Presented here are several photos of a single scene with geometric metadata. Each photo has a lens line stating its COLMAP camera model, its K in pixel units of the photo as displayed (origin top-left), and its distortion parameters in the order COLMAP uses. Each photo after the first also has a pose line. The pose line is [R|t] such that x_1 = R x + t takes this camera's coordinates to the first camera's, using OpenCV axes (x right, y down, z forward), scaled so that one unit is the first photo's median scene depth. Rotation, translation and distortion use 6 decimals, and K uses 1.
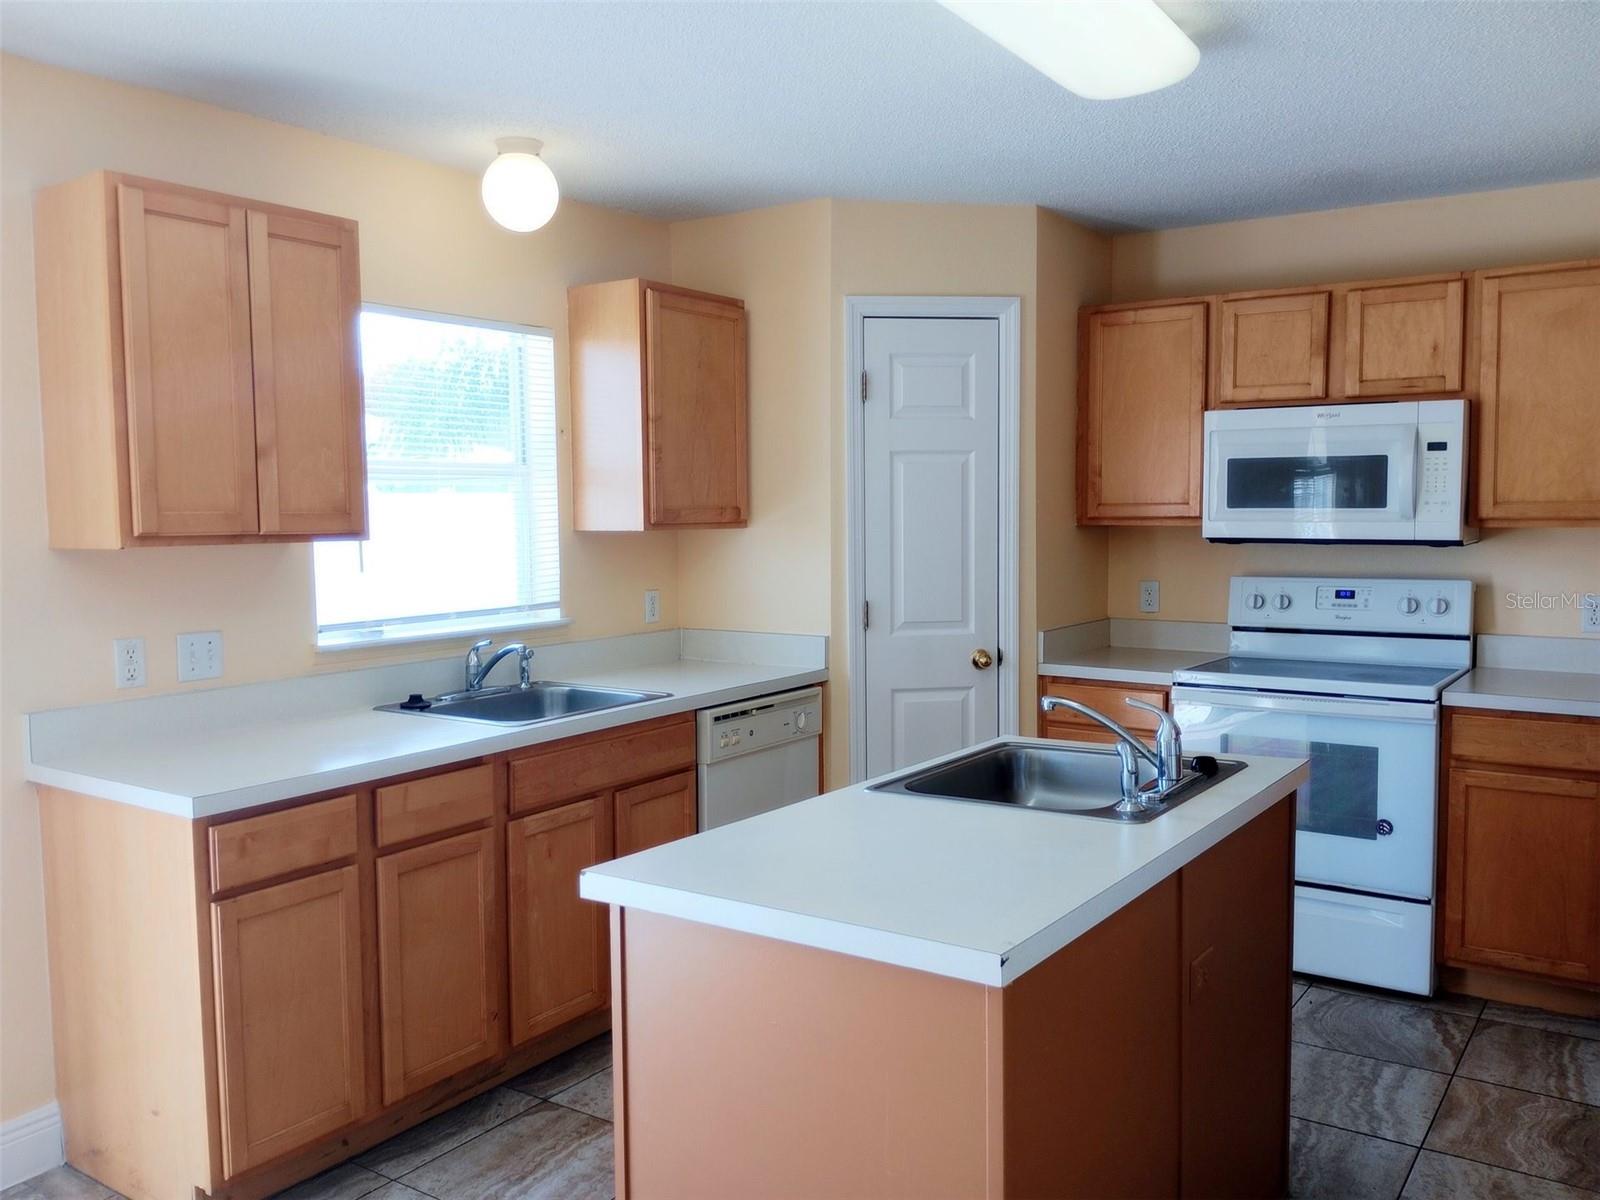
lens RADIAL K [[1286.1, 0, 796.9], [0, 1286.1, 602.1], [0, 0, 1]] dist [0.014262, -0.013047]
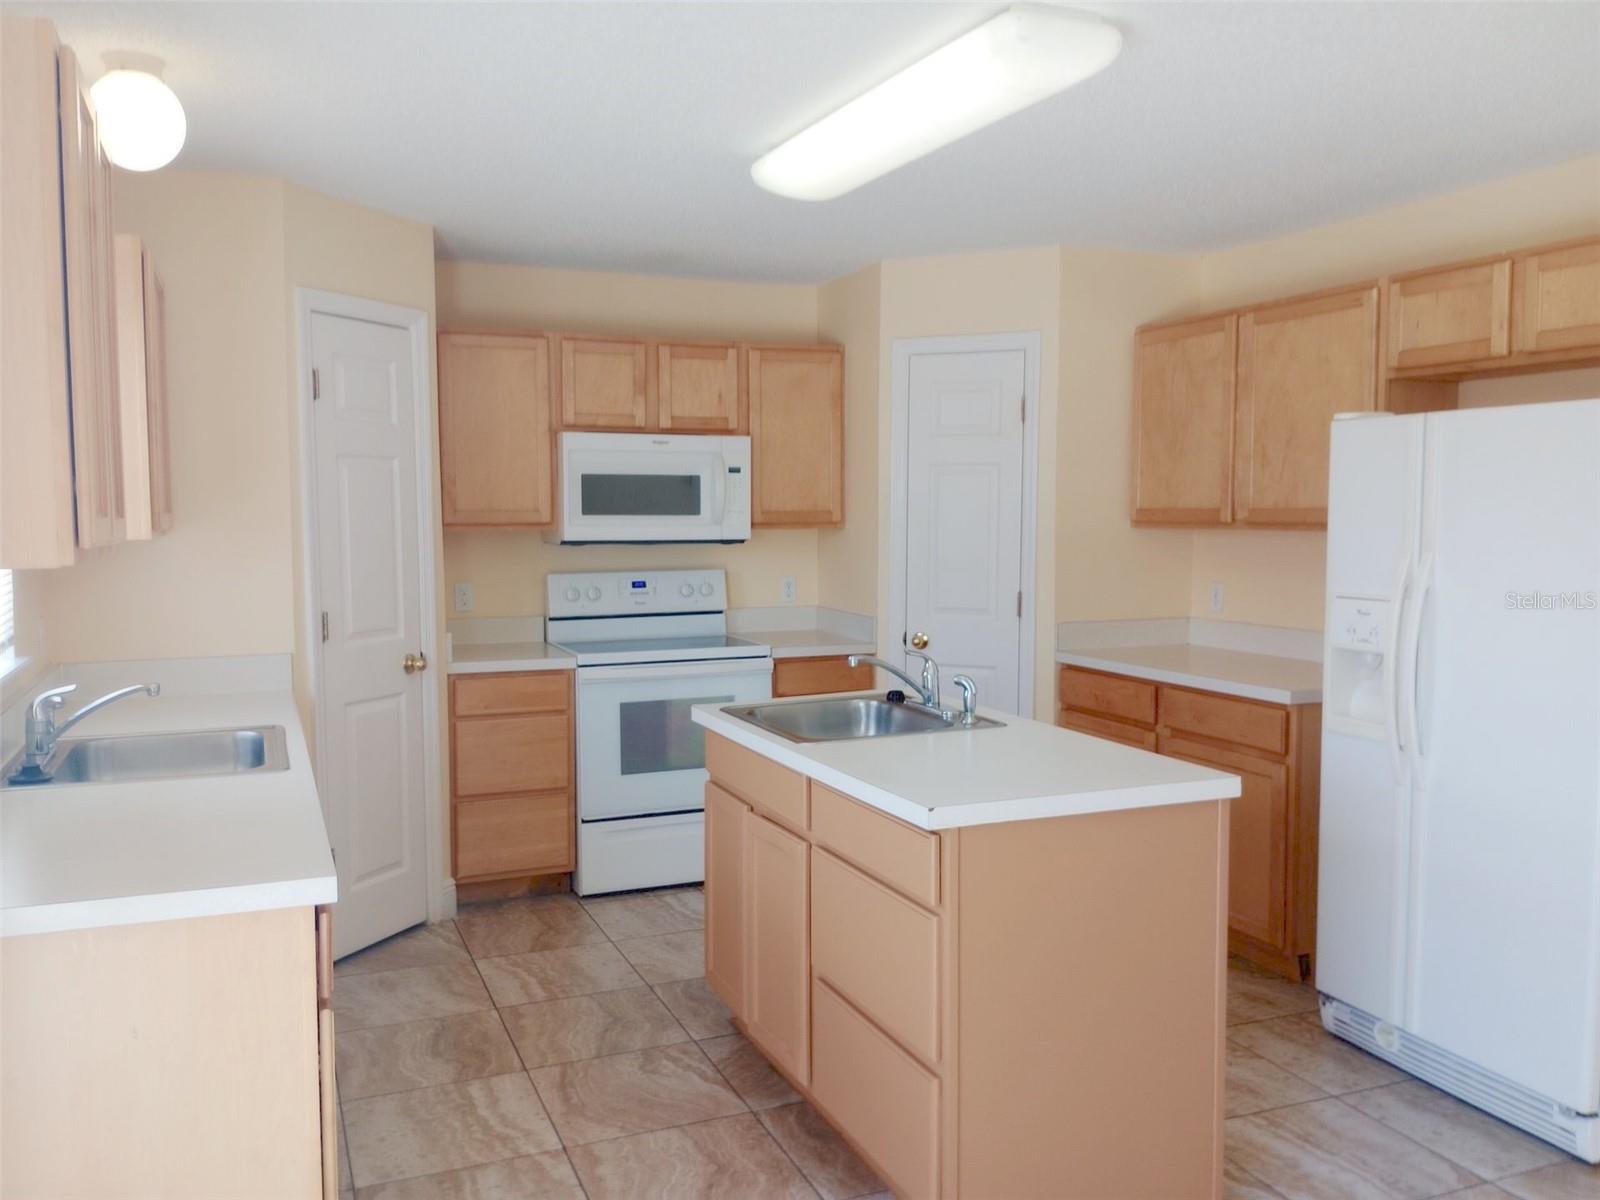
lens RADIAL K [[1286.1, 0, 796.1], [0, 1286.1, 599.6], [0, 0, 1]] dist [0.014262, -0.013047]
pose [[0.543172, -0.053171, 0.837936, -0.552971], [0.059305, 0.997930, 0.024880, -0.013764], [-0.837524, 0.036179, 0.545201, 0.196490]]
